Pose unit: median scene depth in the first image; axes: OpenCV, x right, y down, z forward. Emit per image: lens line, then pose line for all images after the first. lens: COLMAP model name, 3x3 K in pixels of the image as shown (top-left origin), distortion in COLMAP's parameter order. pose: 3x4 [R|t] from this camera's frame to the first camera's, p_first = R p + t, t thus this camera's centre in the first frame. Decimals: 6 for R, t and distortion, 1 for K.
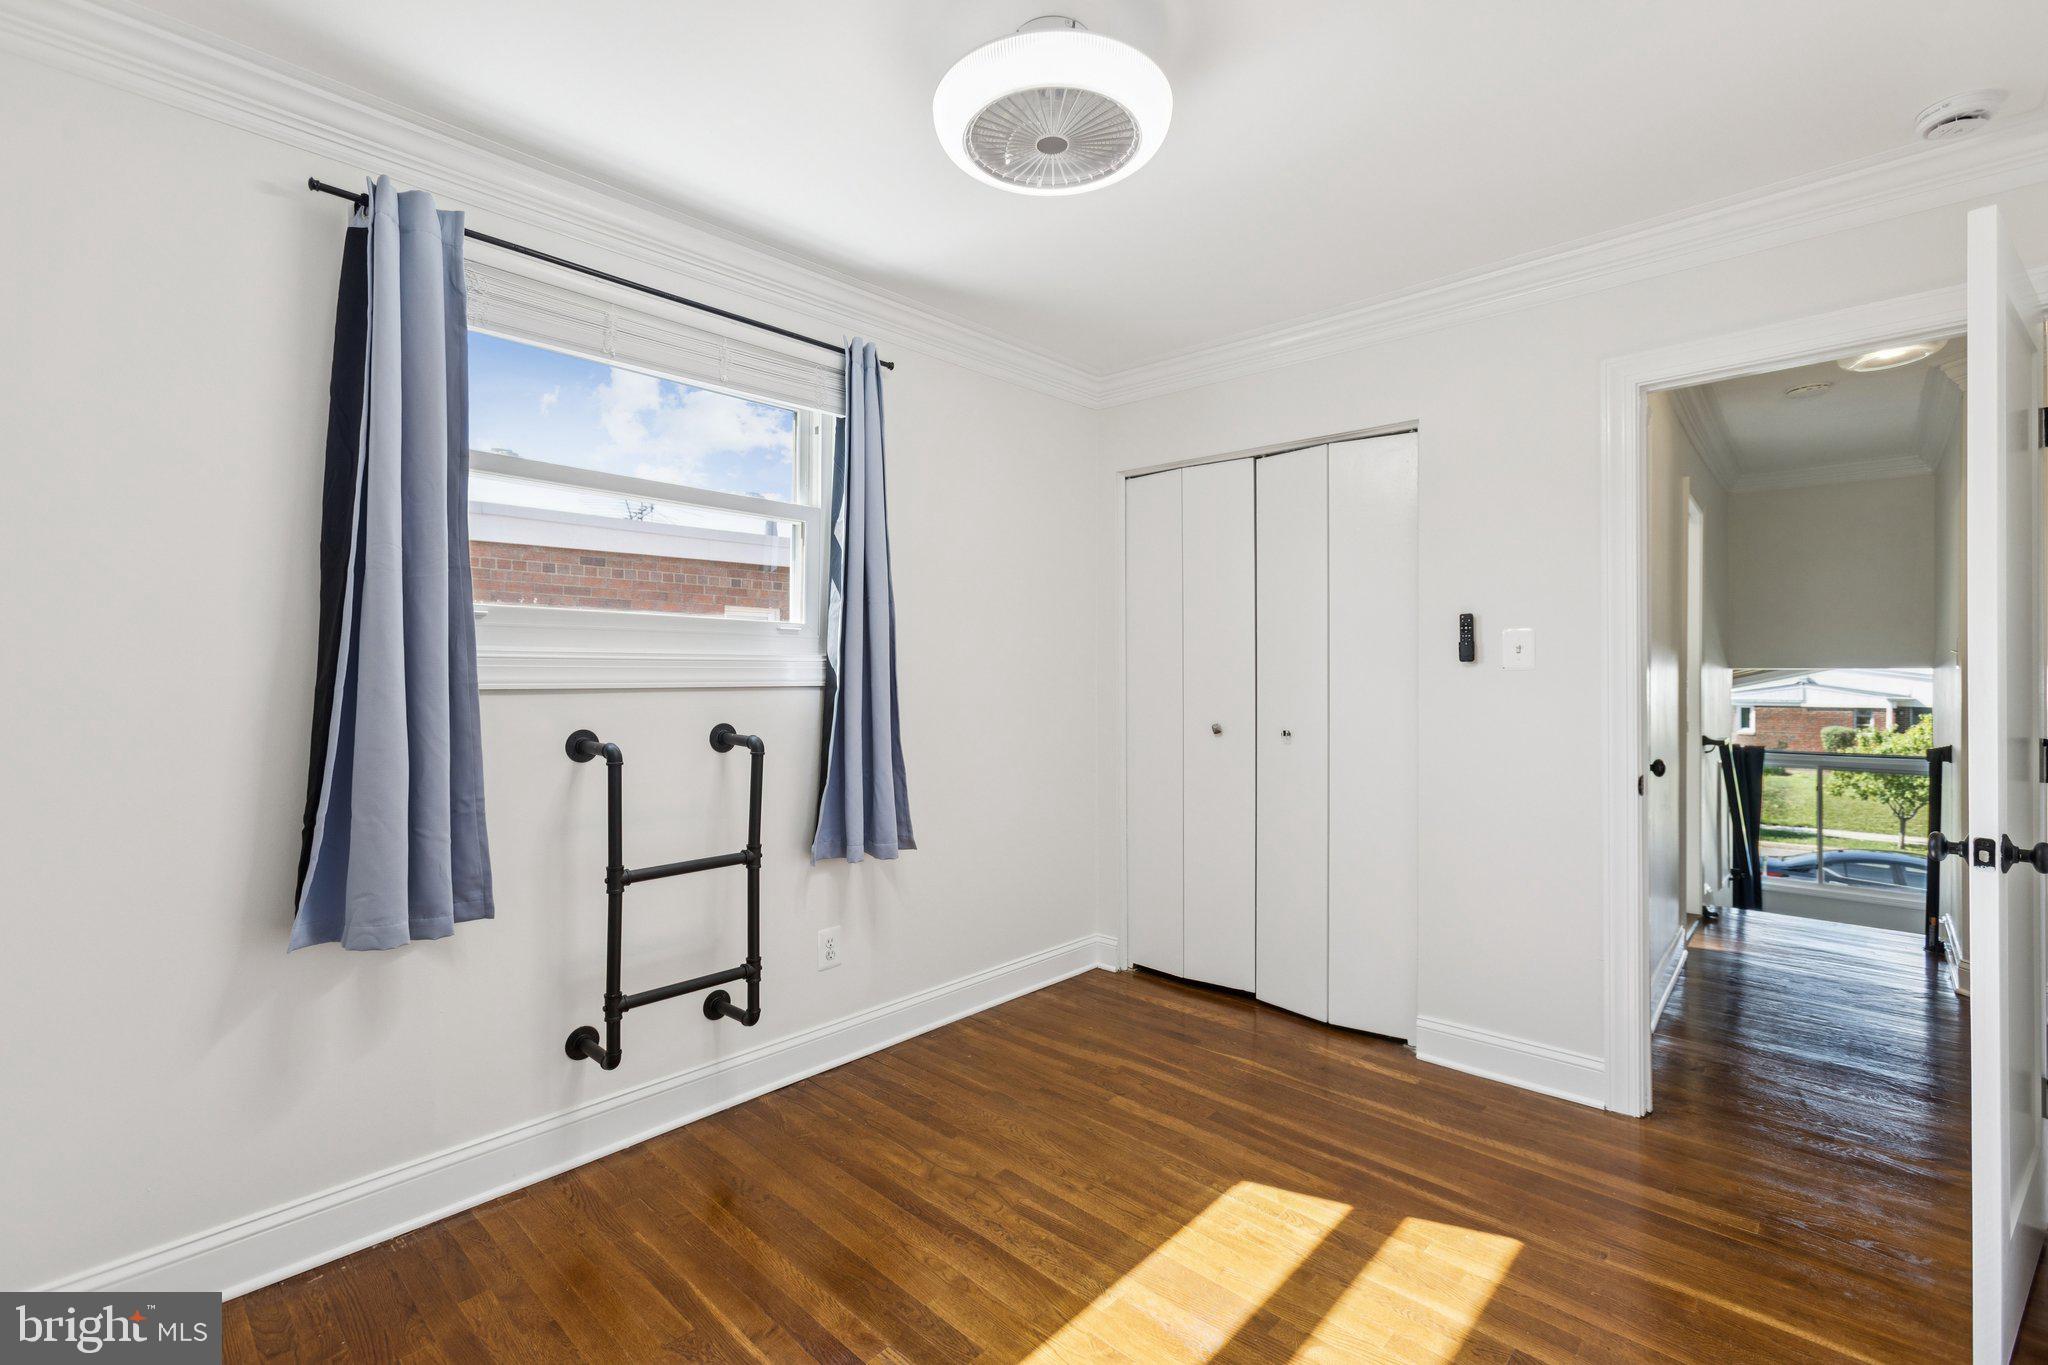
lens RADIAL K [[907.3, 0, 1014.8], [0, 907.3, 676.3], [0, 0, 1]] dist [0.002822, 0.000640]
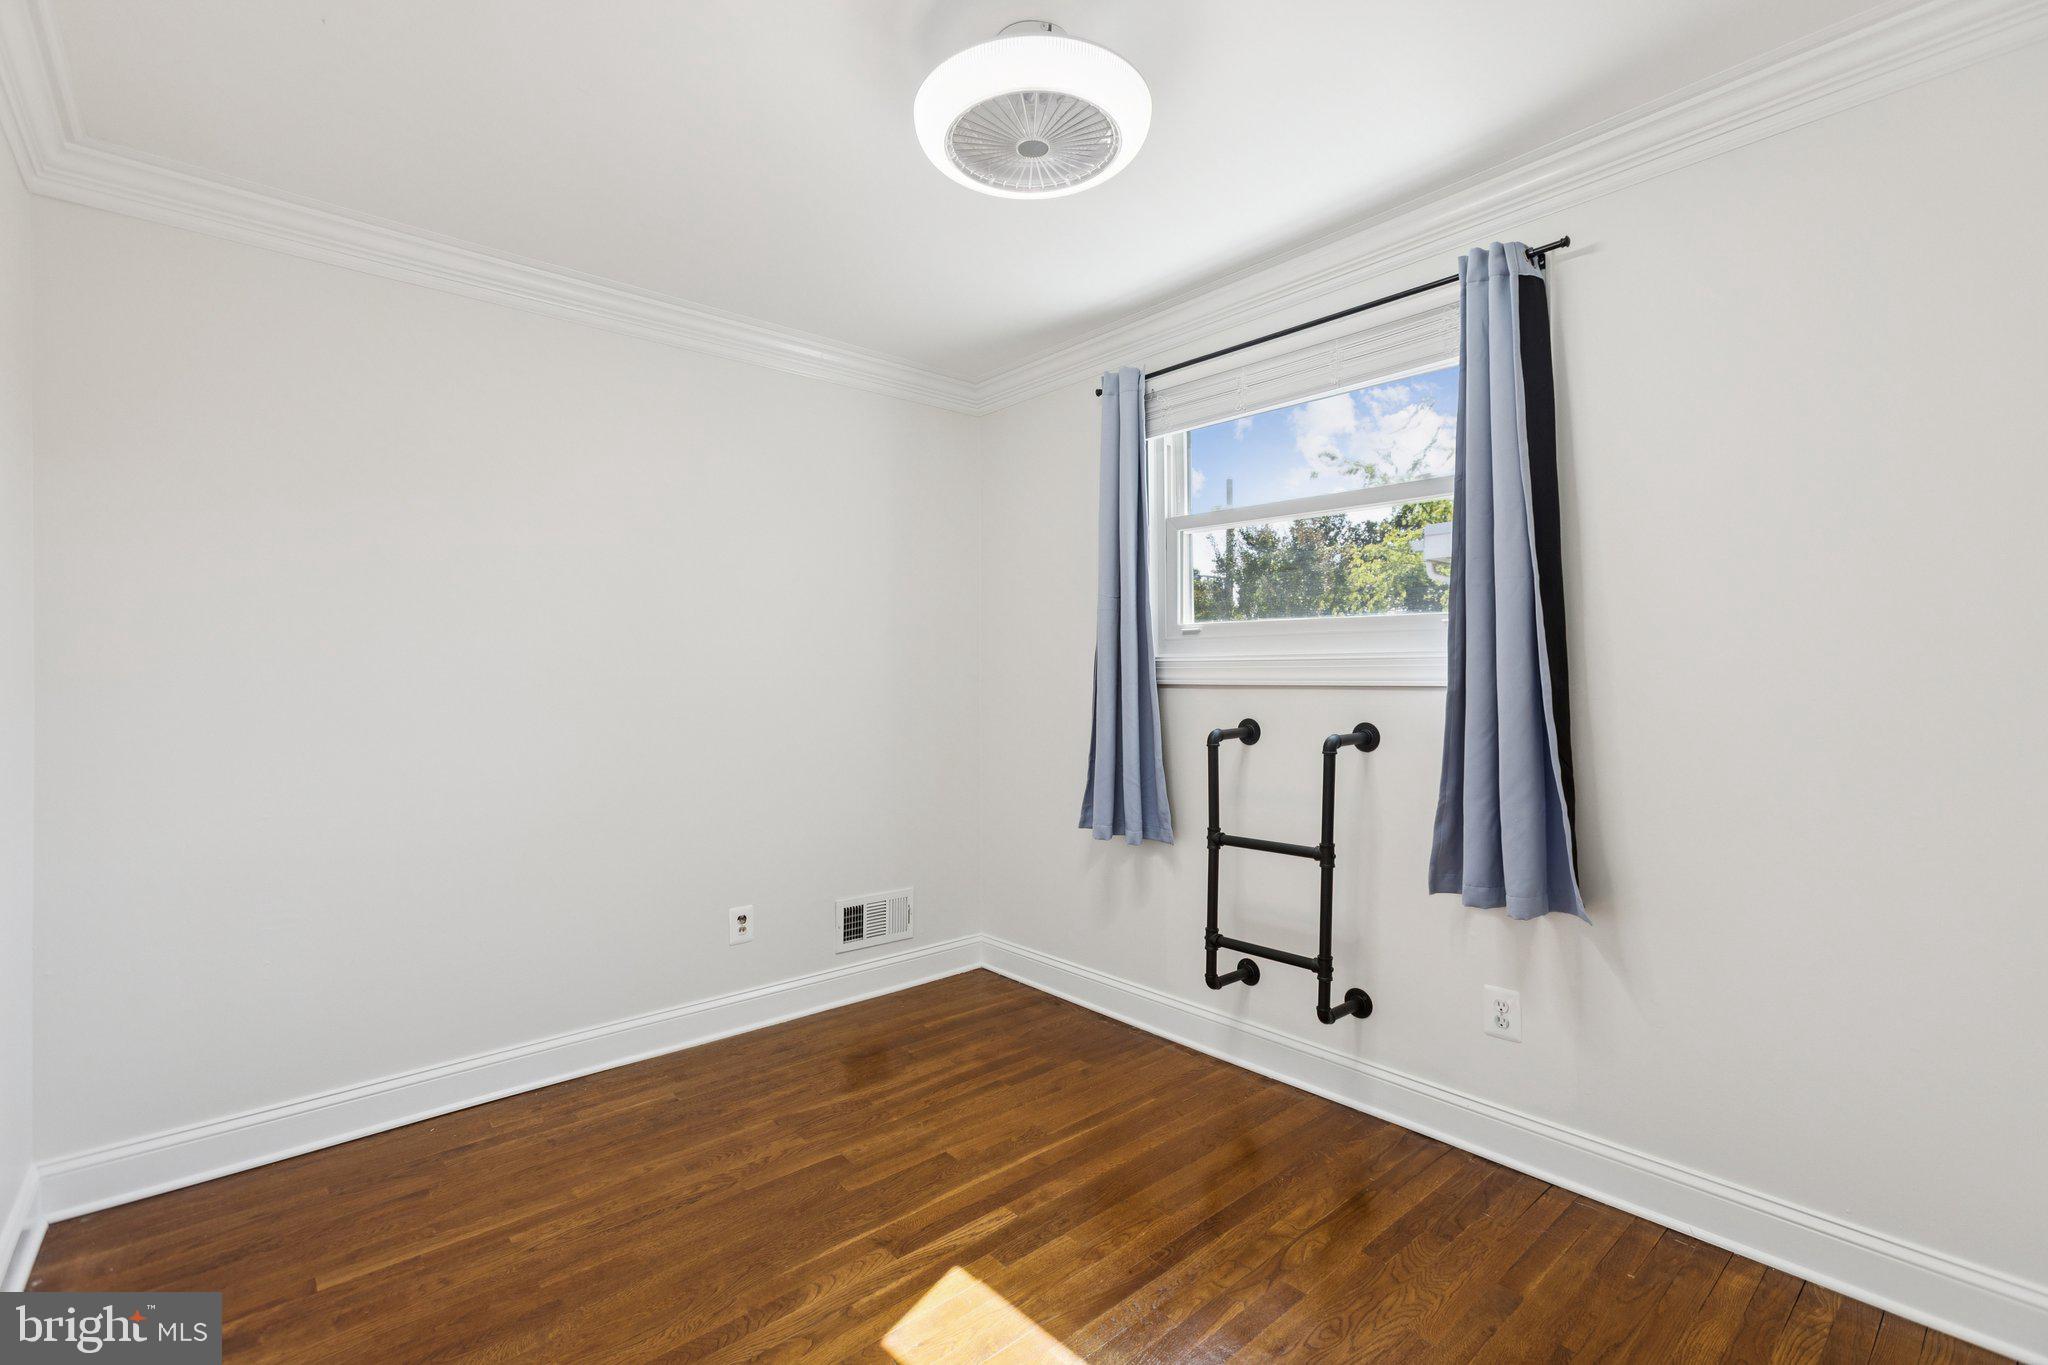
lens RADIAL K [[907.3, 0, 1015.3], [0, 907.3, 684.6], [0, 0, 1]] dist [0.002822, 0.000640]
pose [[-0.094375, 0.007476, -0.995509, 0.746995], [0.000626, 0.999972, 0.007451, 0.003229], [0.995537, 0.000080, -0.094377, 0.765054]]
